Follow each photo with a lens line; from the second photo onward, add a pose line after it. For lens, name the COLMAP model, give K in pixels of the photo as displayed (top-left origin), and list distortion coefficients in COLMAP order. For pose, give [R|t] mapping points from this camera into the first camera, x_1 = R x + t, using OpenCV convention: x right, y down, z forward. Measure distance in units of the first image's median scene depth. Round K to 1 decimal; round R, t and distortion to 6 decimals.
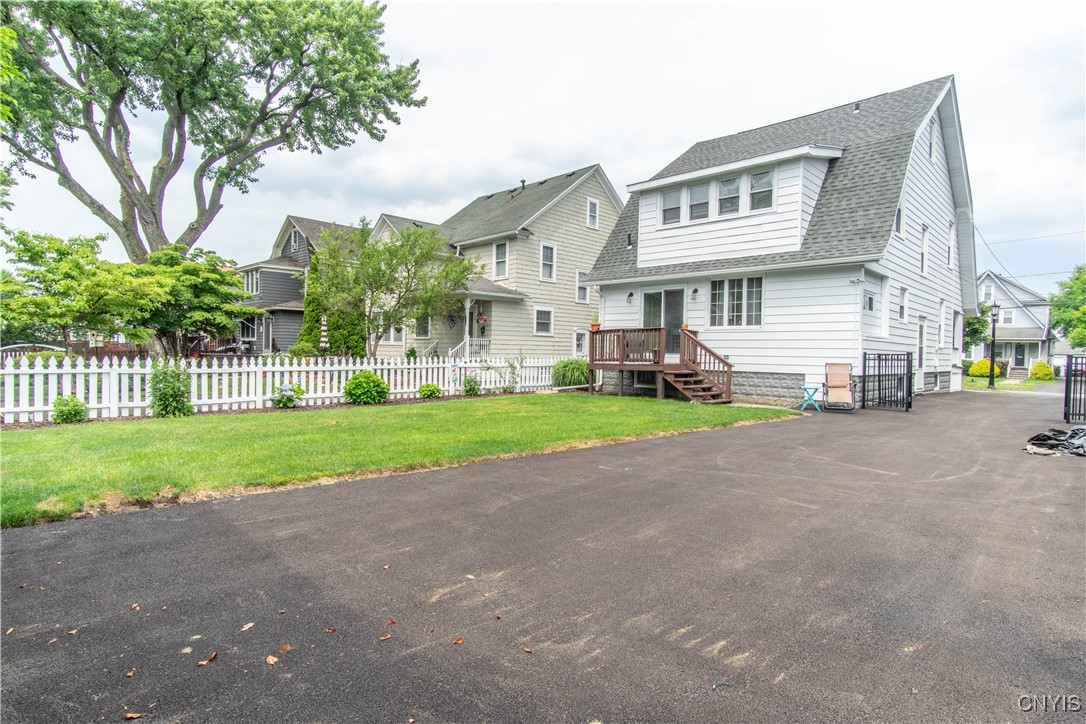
lens RADIAL K [[585.9, 0, 540.4], [0, 585.9, 355.9], [0, 0, 1]] dist [0.004528, 0.000812]
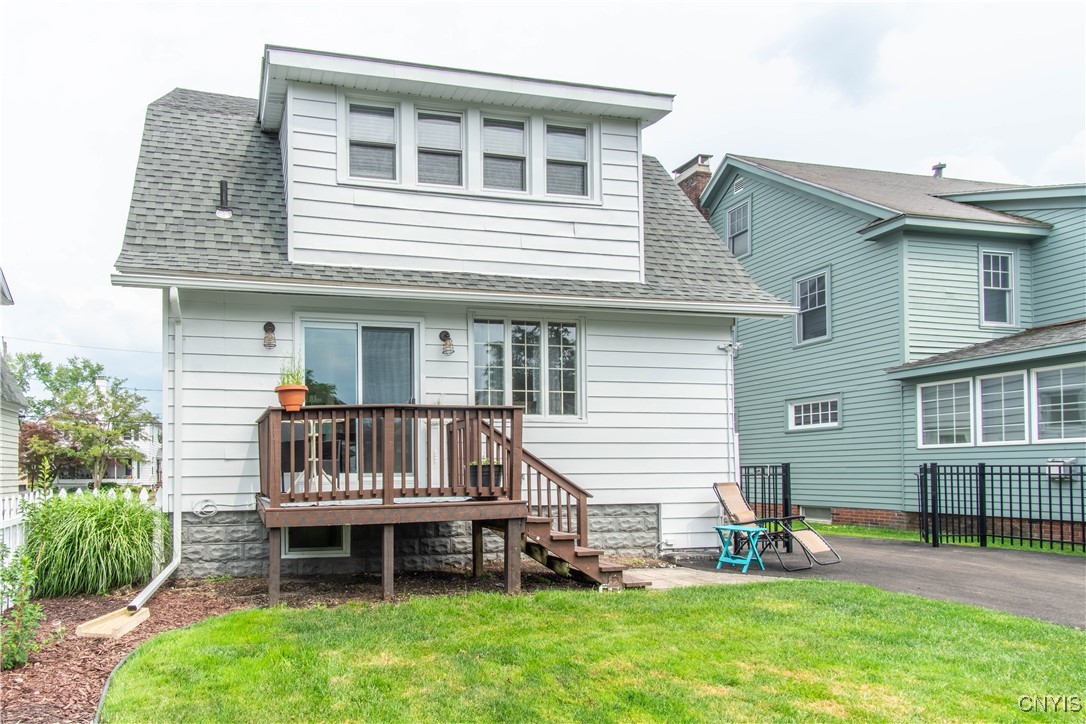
lens RADIAL K [[1145.3, 0, 540.2], [0, 1145.3, 366.8], [0, 0, 1]] dist [-0.012392, 0.000000]
pose [[0.423477, 0.059739, 0.903935, -0.557305], [0.019675, 0.996981, -0.075106, -0.018294], [-0.905693, 0.049591, 0.421023, 0.596060]]
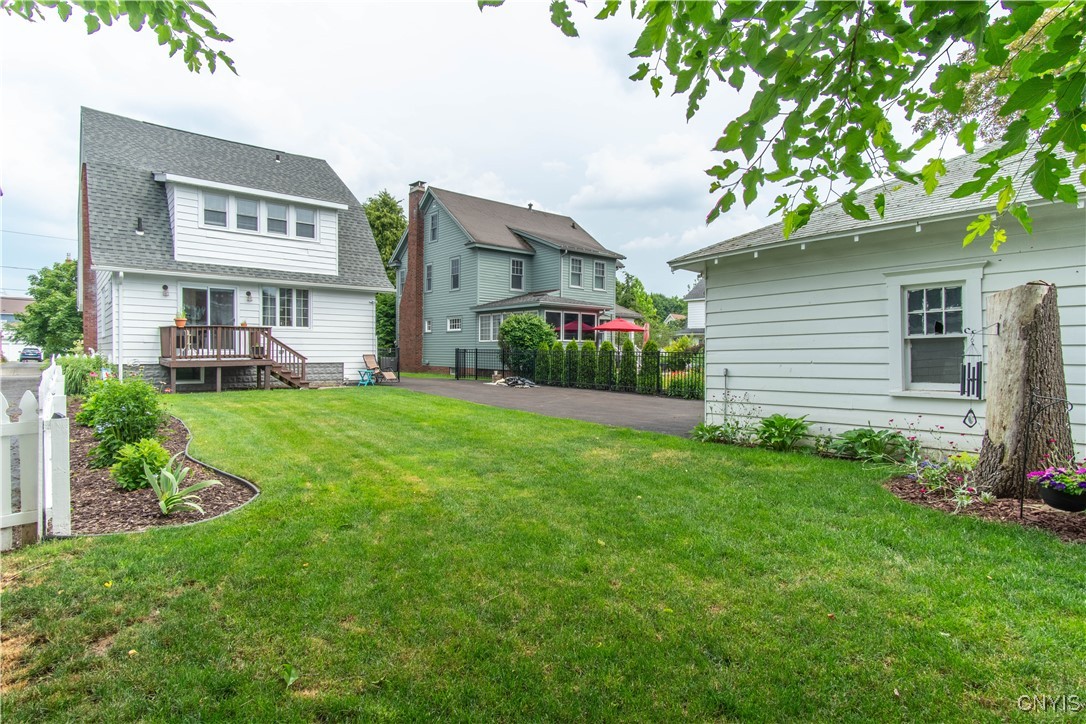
lens RADIAL K [[585.9, 0, 538.8], [0, 585.9, 347.2], [0, 0, 1]] dist [0.004528, 0.000812]
pose [[0.084380, -0.012724, 0.996352, -0.877885], [-0.000967, 0.999917, 0.012851, -0.024146], [-0.996433, -0.002048, 0.084360, 0.373989]]
